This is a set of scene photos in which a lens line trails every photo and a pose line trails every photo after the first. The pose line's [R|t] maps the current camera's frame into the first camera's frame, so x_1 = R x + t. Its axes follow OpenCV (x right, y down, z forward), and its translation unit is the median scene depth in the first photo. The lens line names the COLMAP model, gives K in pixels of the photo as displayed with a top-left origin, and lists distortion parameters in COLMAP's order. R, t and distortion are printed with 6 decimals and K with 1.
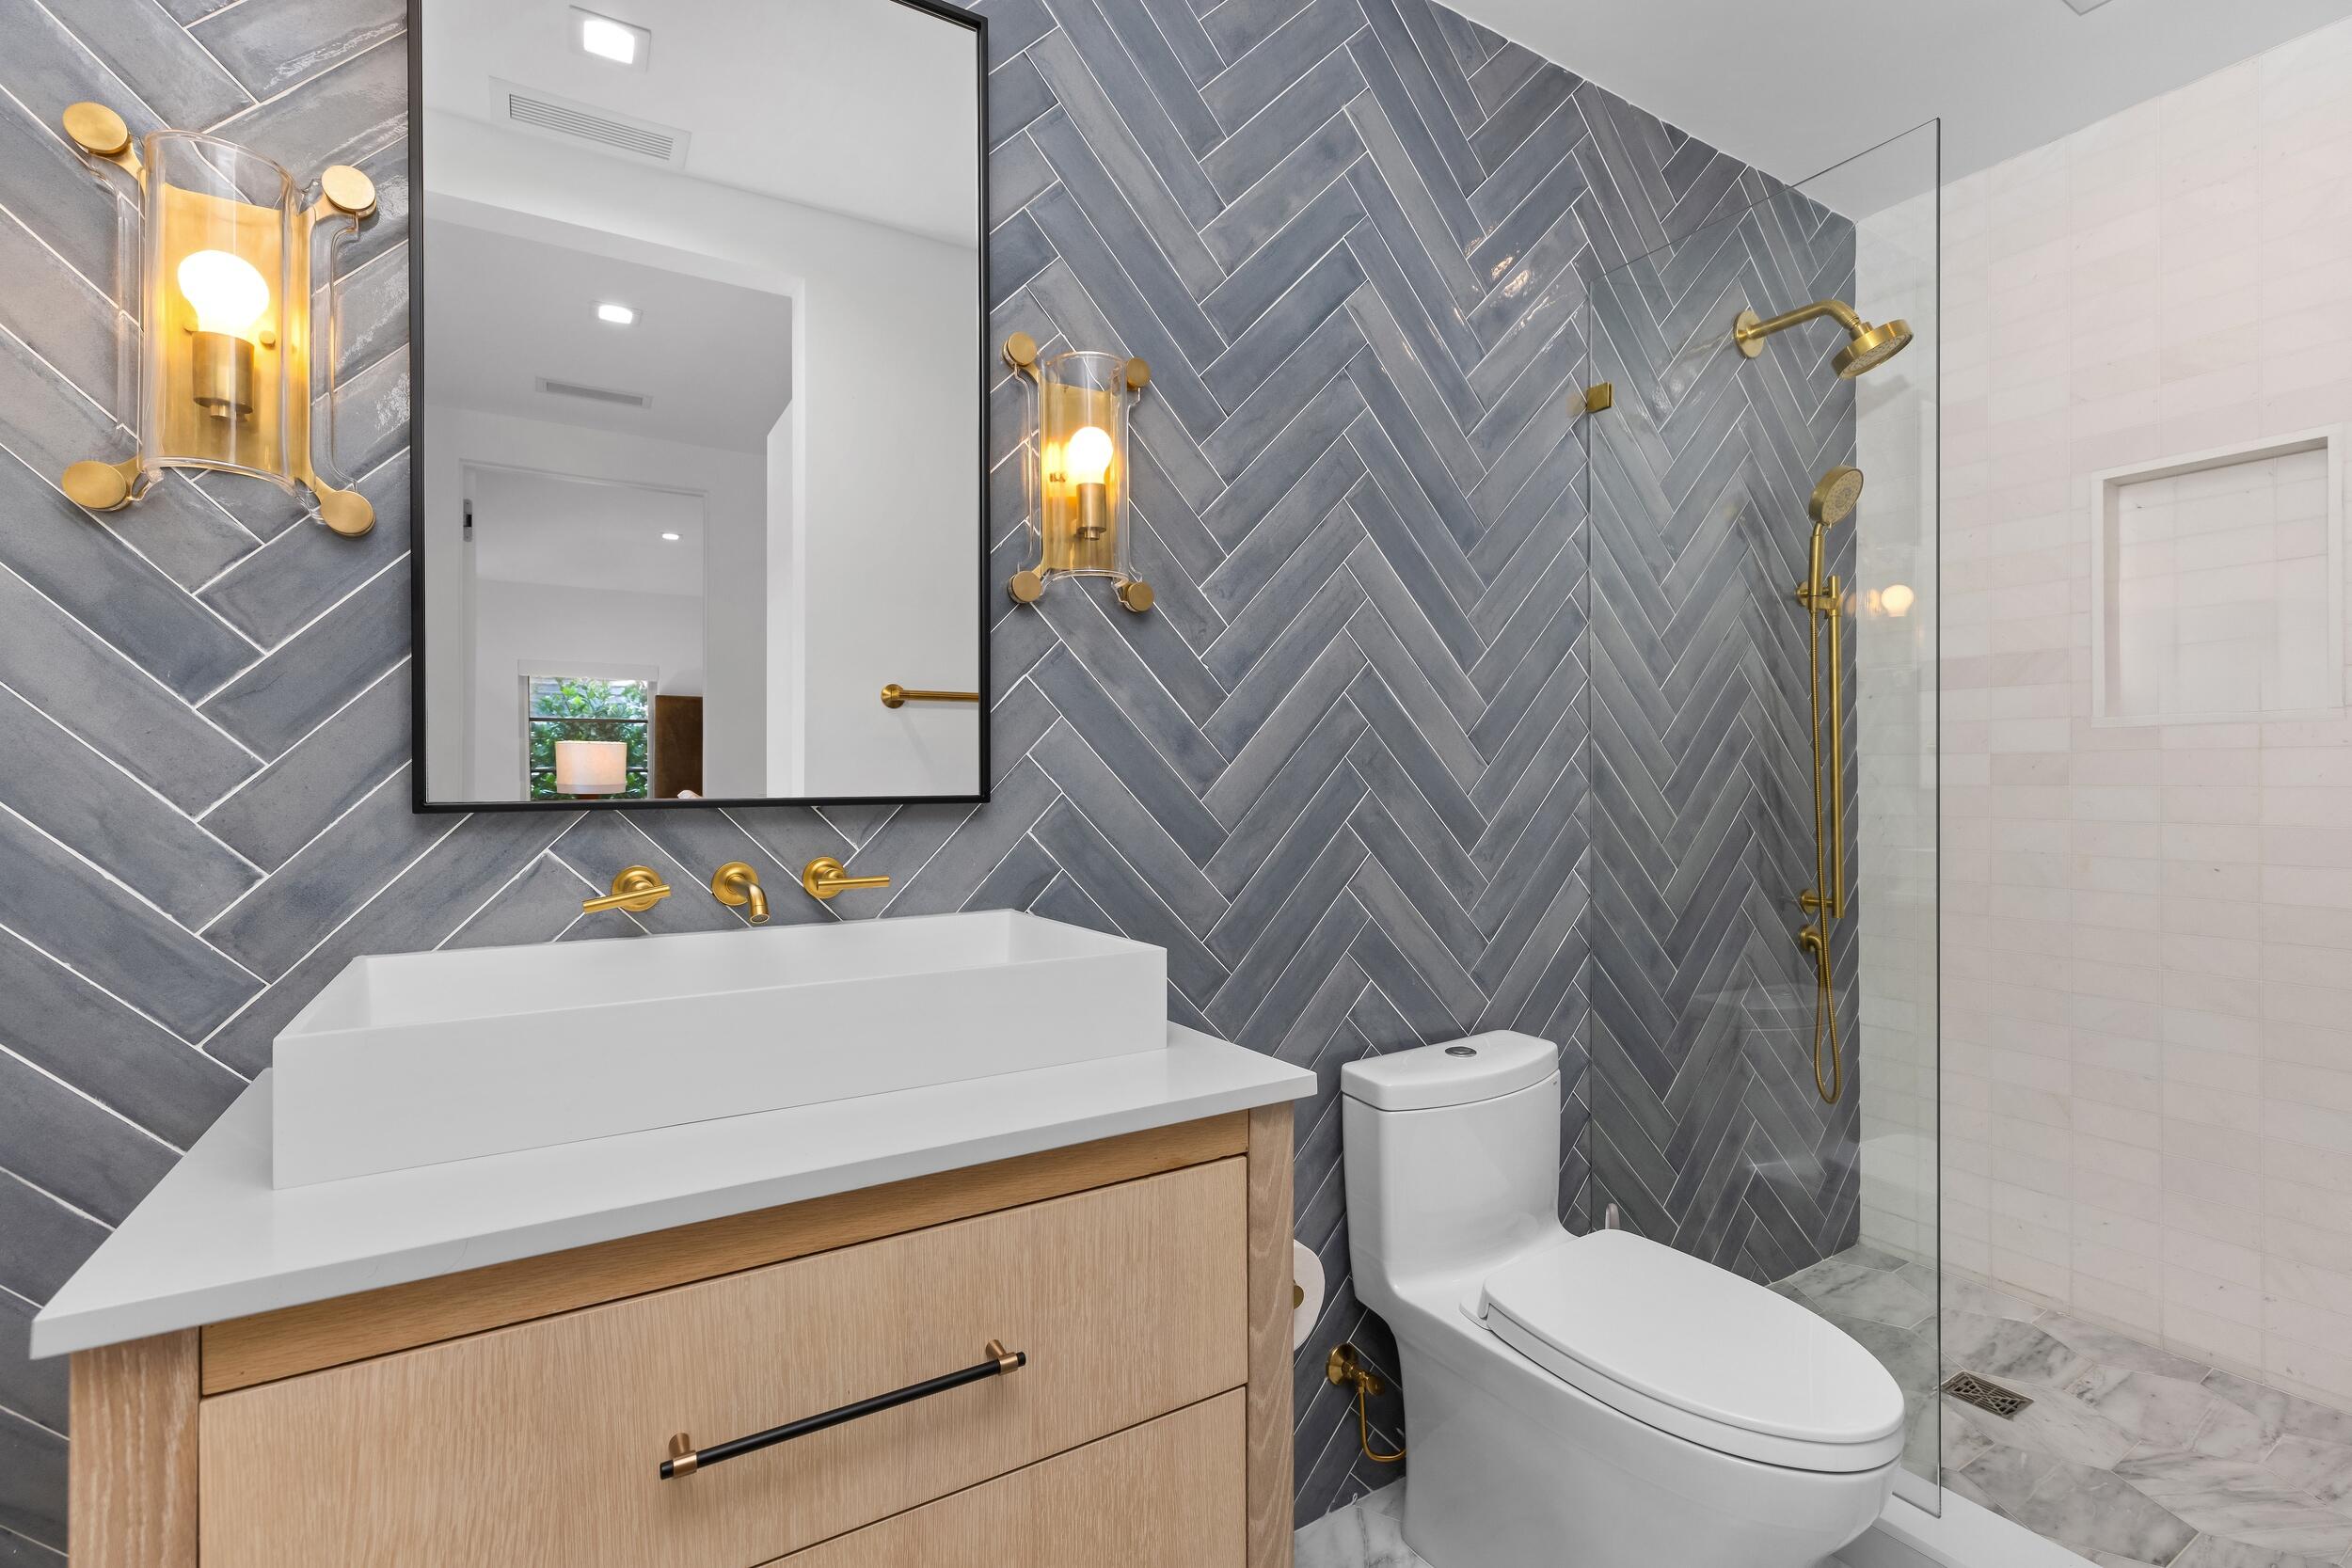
lens RADIAL K [[1078.8, 0, 1187.2], [0, 1078.8, 789.7], [0, 0, 1]] dist [0.004944, -0.001260]
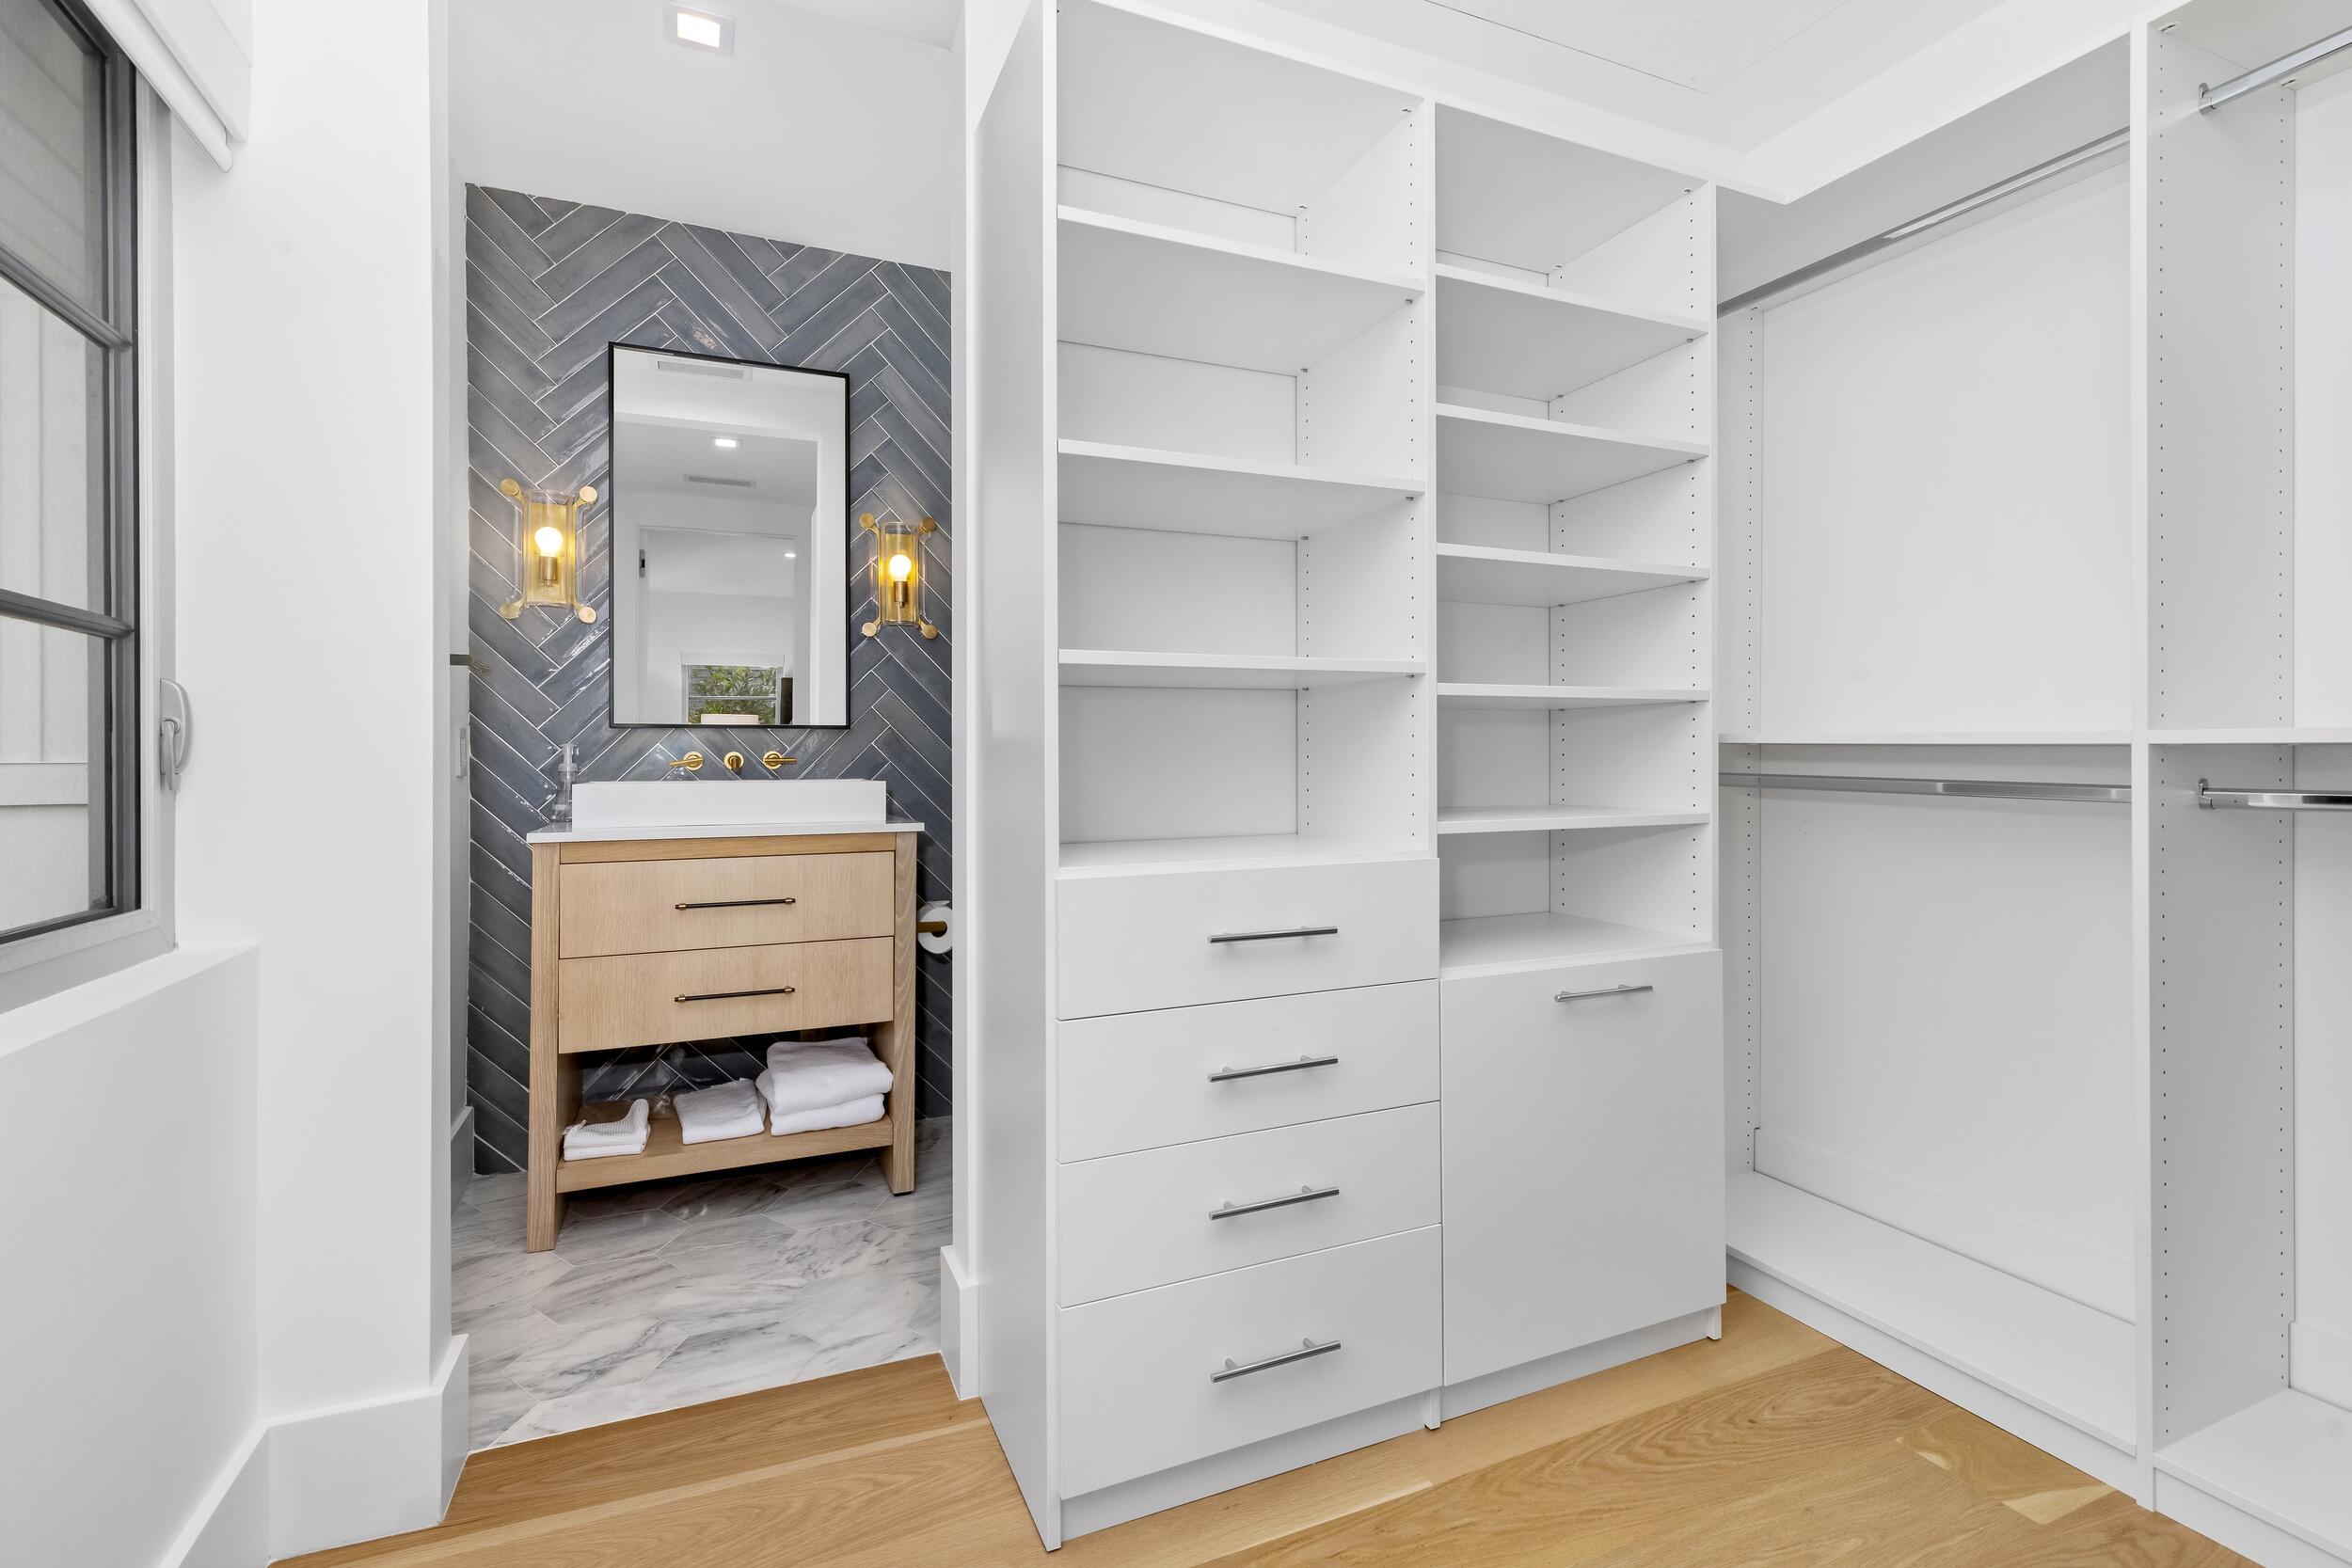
lens RADIAL K [[1078.8, 0, 1168.7], [0, 1078.8, 763.7], [0, 0, 1]] dist [0.004944, -0.001260]
pose [[0.989918, 0.001394, -0.141631, 0.776860], [-0.001751, 0.999996, -0.002391, 0.088481], [0.141627, 0.002615, 0.989917, -1.091380]]
